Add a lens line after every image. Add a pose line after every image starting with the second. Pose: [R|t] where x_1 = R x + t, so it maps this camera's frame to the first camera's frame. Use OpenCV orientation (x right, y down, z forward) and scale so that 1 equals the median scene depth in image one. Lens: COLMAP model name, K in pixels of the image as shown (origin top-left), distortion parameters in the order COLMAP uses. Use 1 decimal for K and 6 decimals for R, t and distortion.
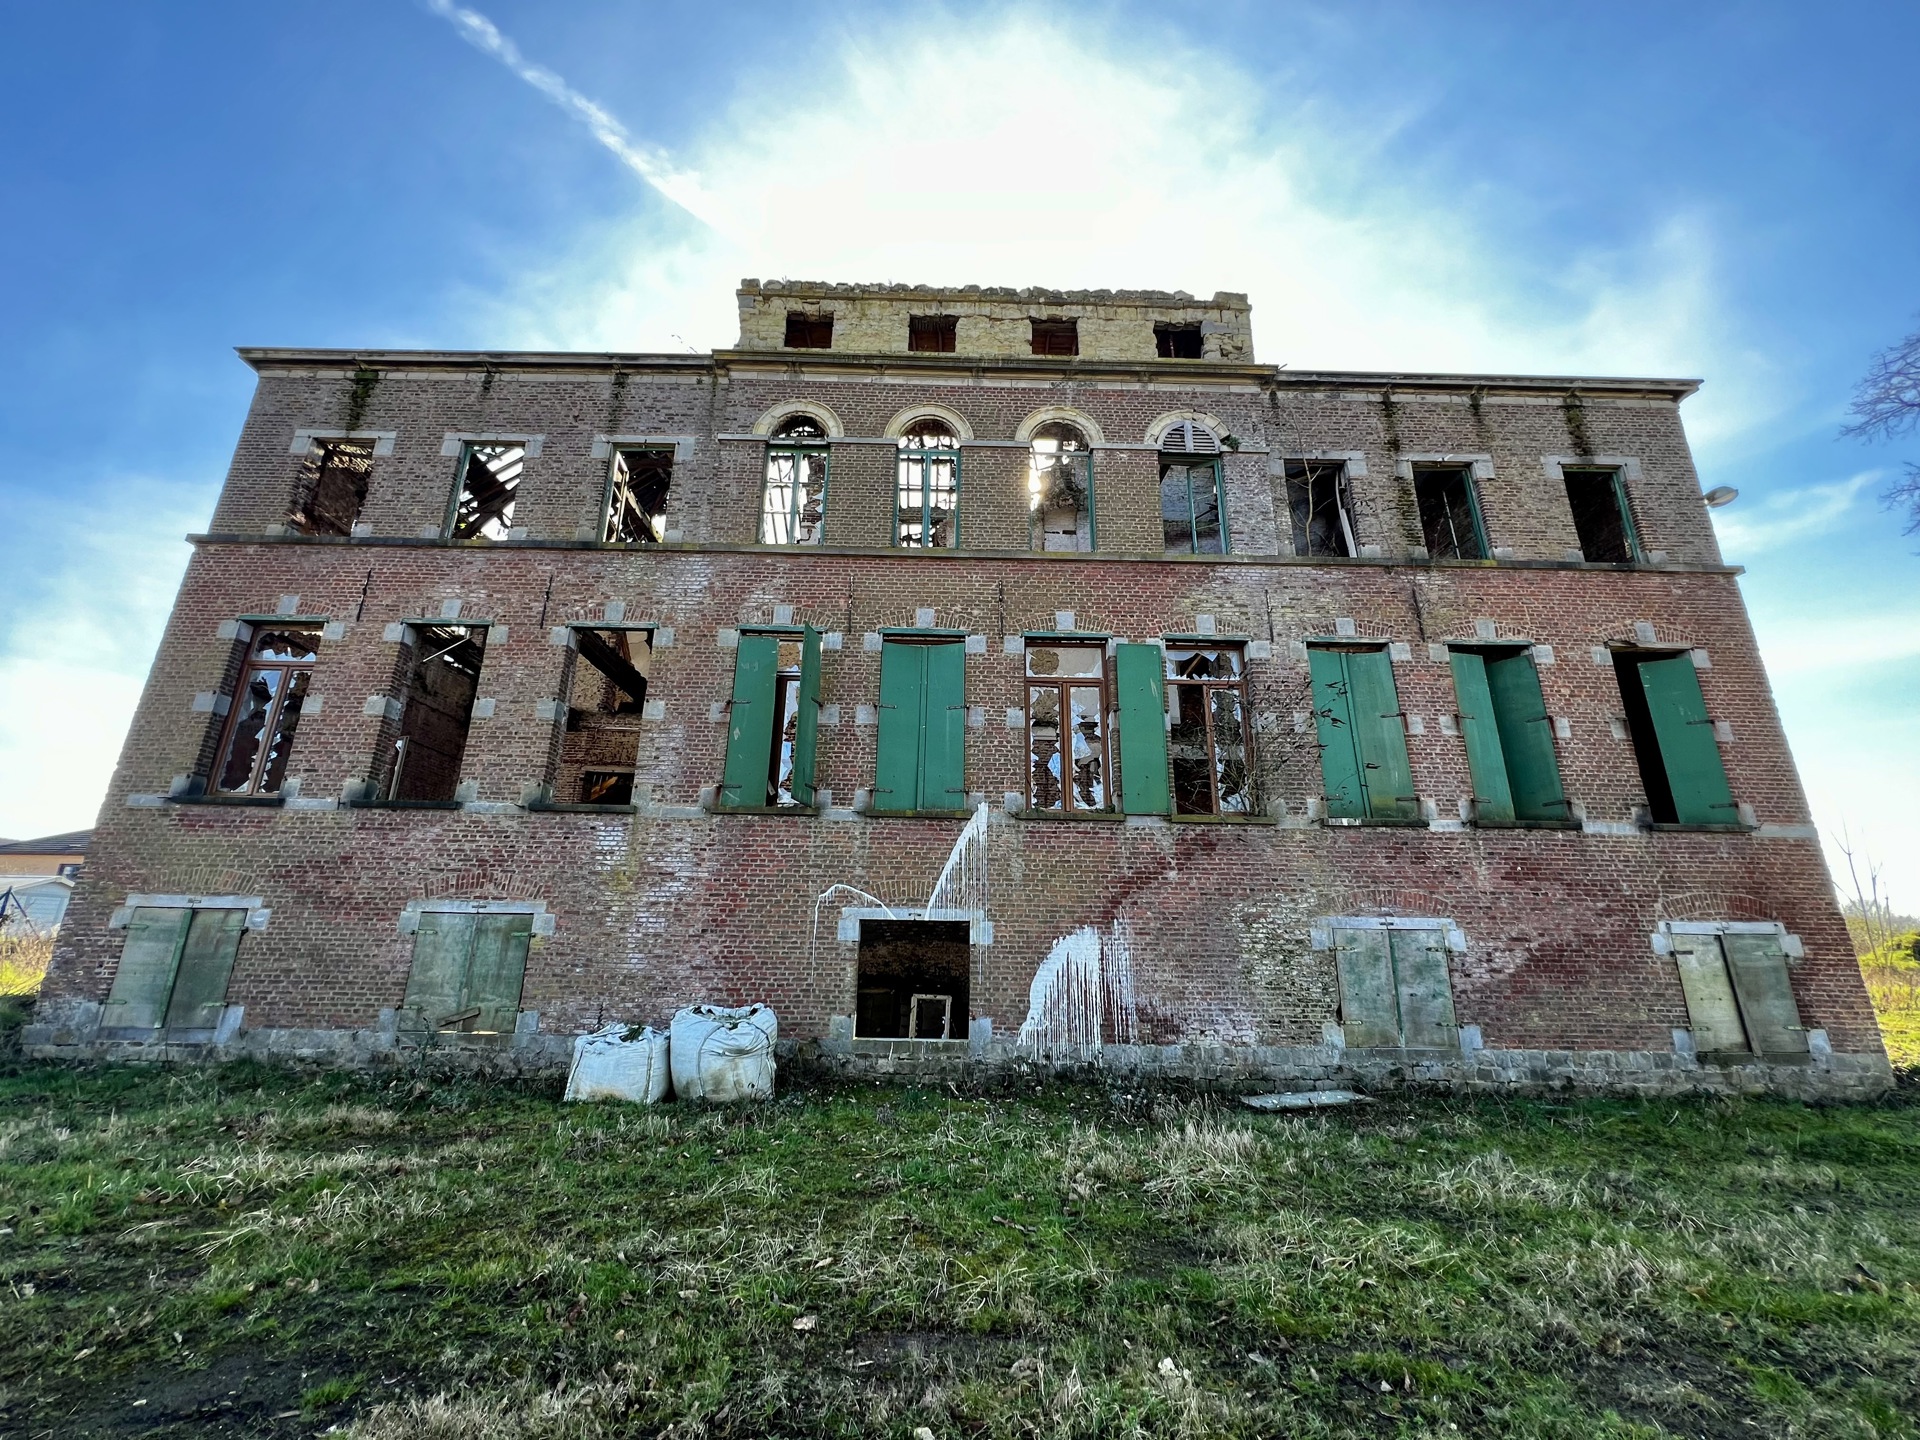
lens RADIAL K [[767.0, 0, 960.0], [0, 767.0, 720.0], [0, 0, 1]] dist [-0.001985, 0.000732]
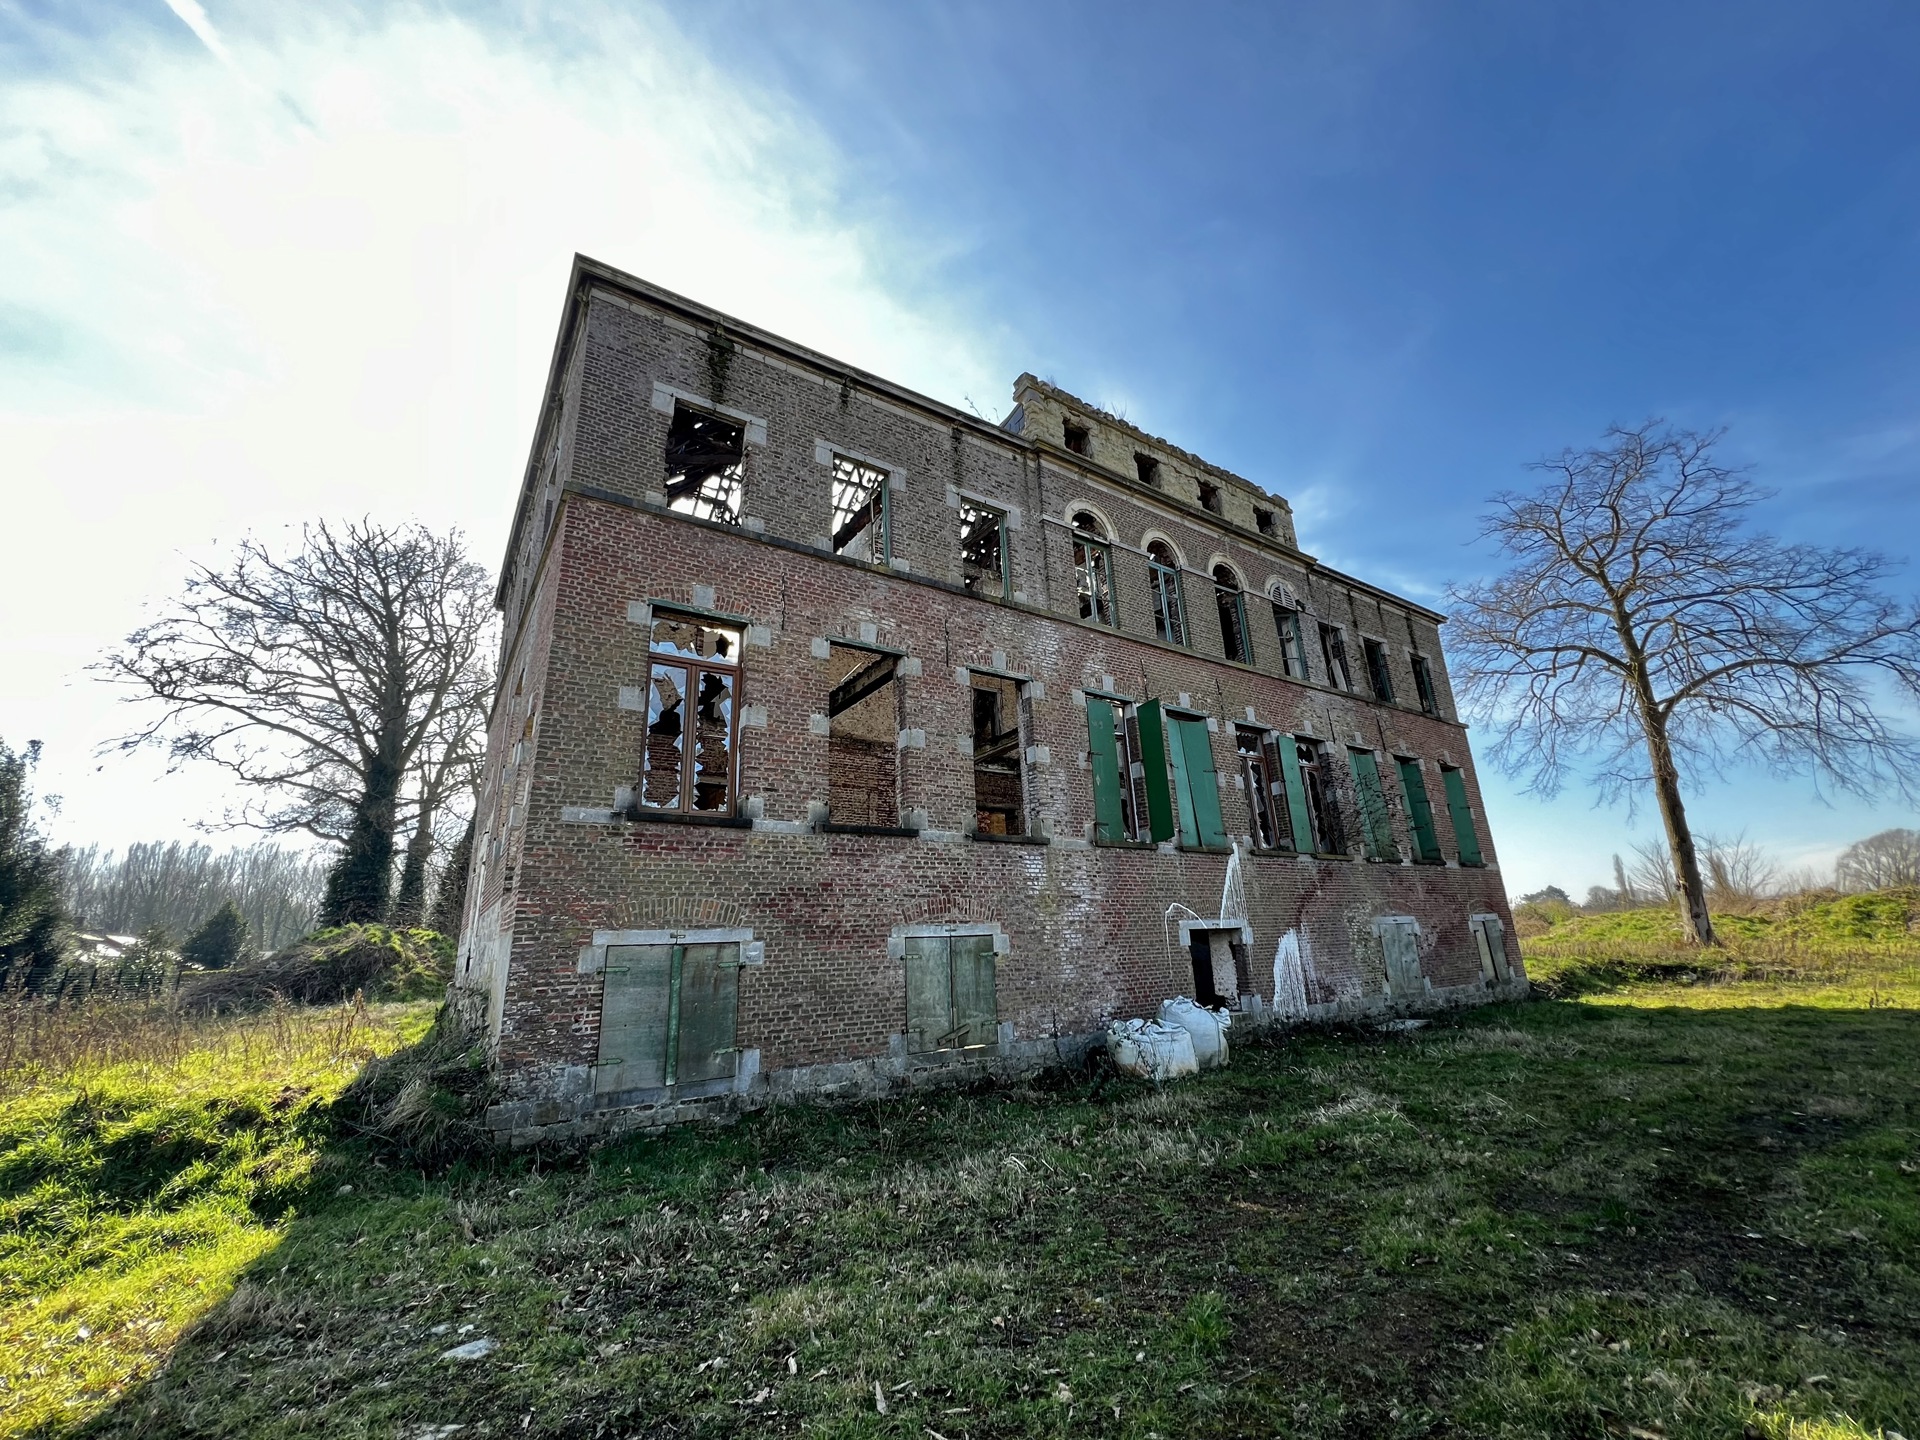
lens RADIAL K [[767.0, 0, 960.0], [0, 767.0, 720.0], [0, 0, 1]] dist [-0.001985, 0.000732]
pose [[0.834394, 0.110963, 0.539883, -1.205890], [-0.106242, 0.993535, -0.040004, -0.005264], [-0.540831, -0.023980, 0.840789, 0.103155]]
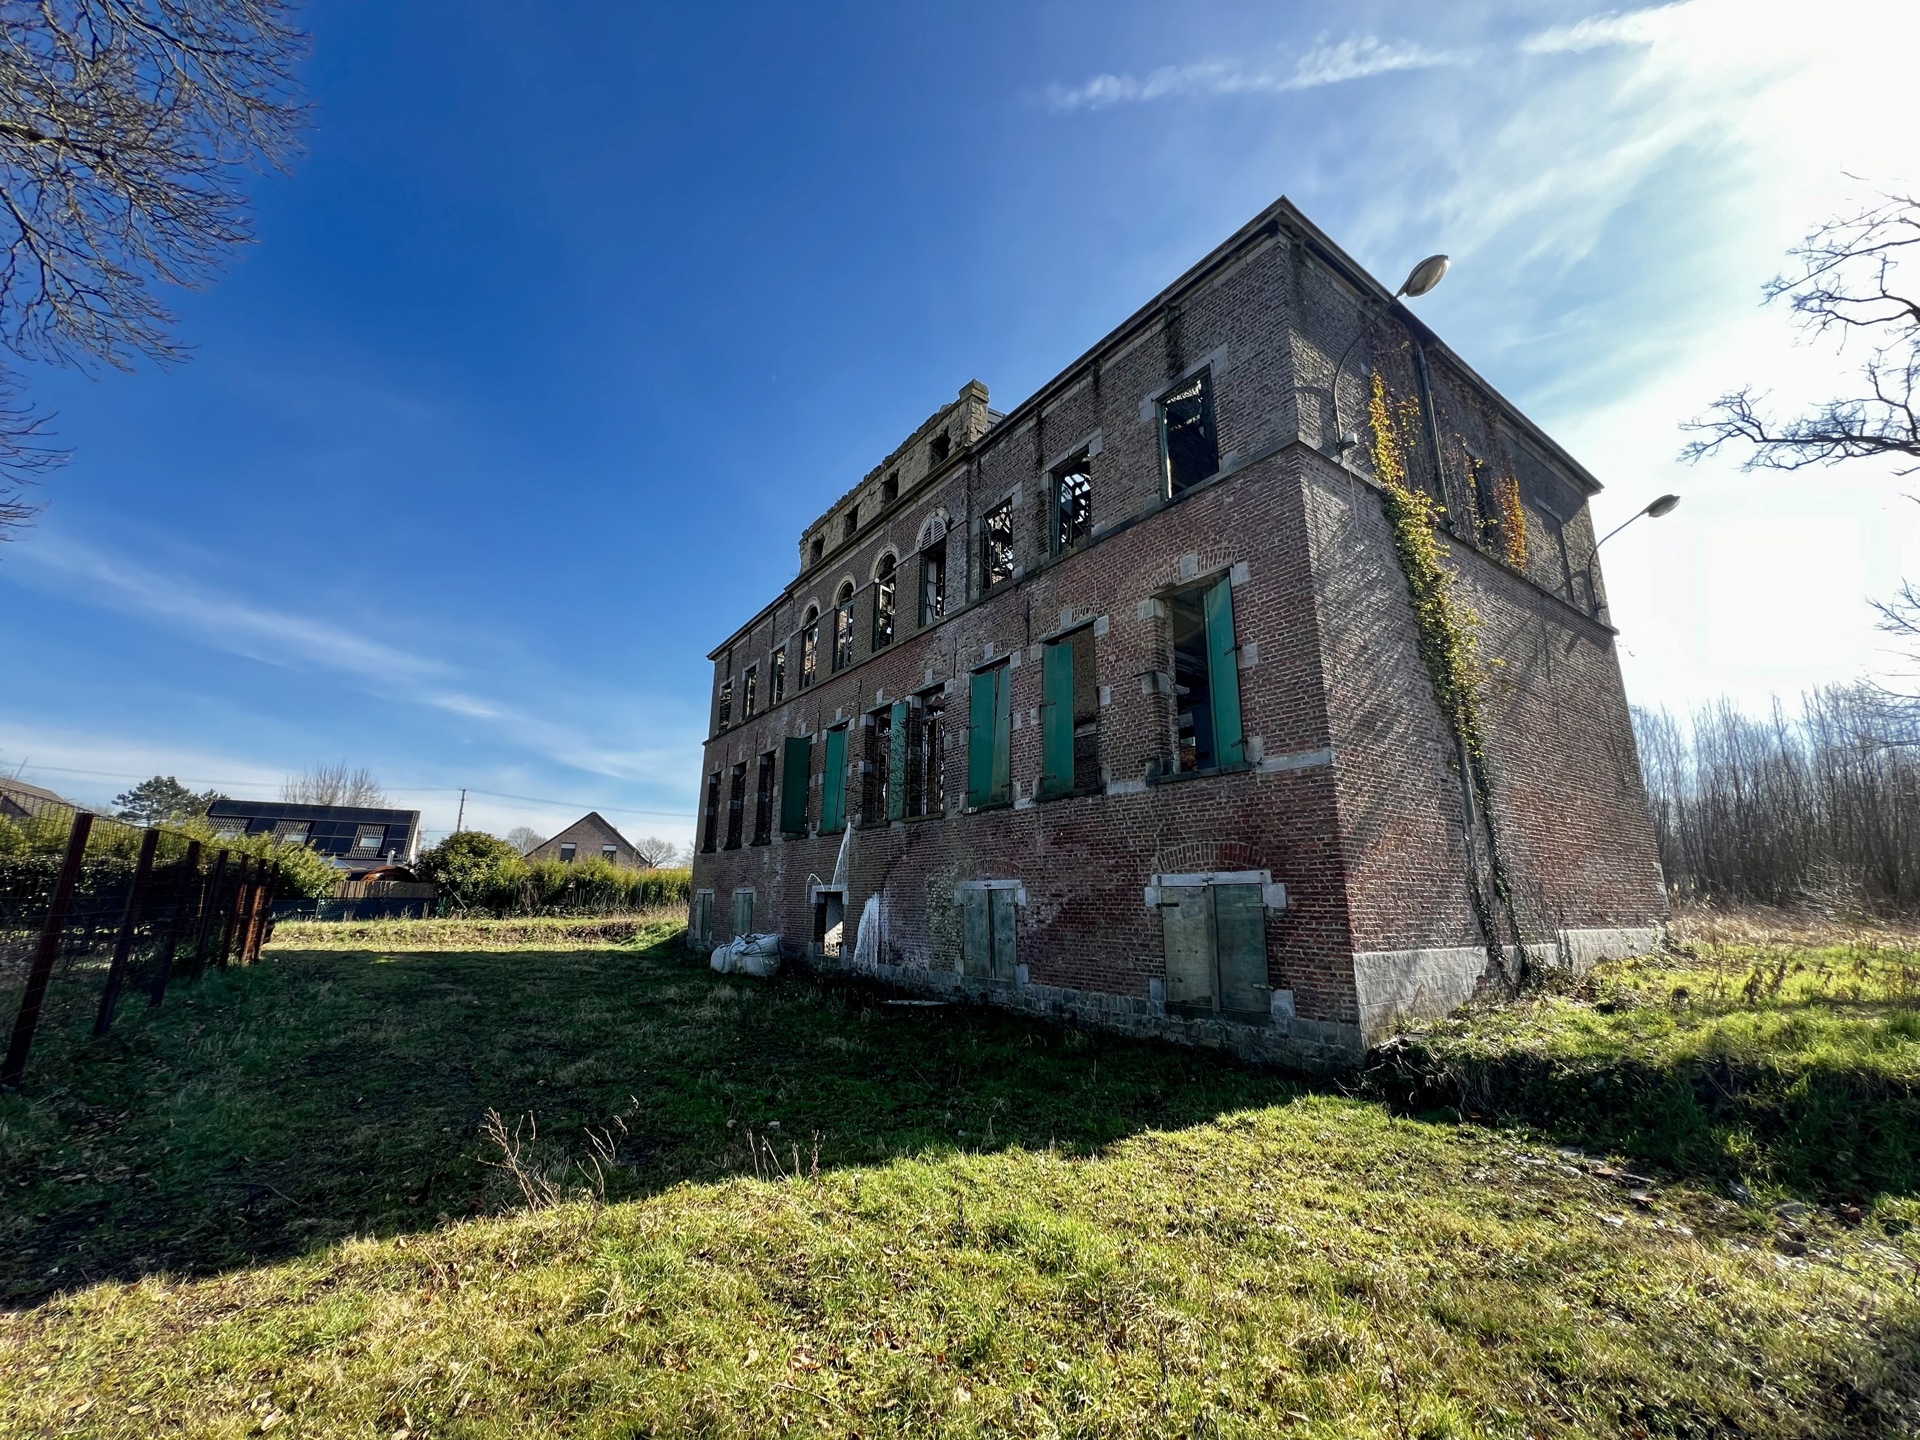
lens RADIAL K [[767.0, 0, 960.0], [0, 767.0, 720.0], [0, 0, 1]] dist [-0.001985, 0.000732]
pose [[0.566137, -0.203163, -0.798883, 1.619732], [0.238292, 0.968110, -0.077331, 0.081875], [0.789117, -0.146587, 0.596495, 0.222350]]
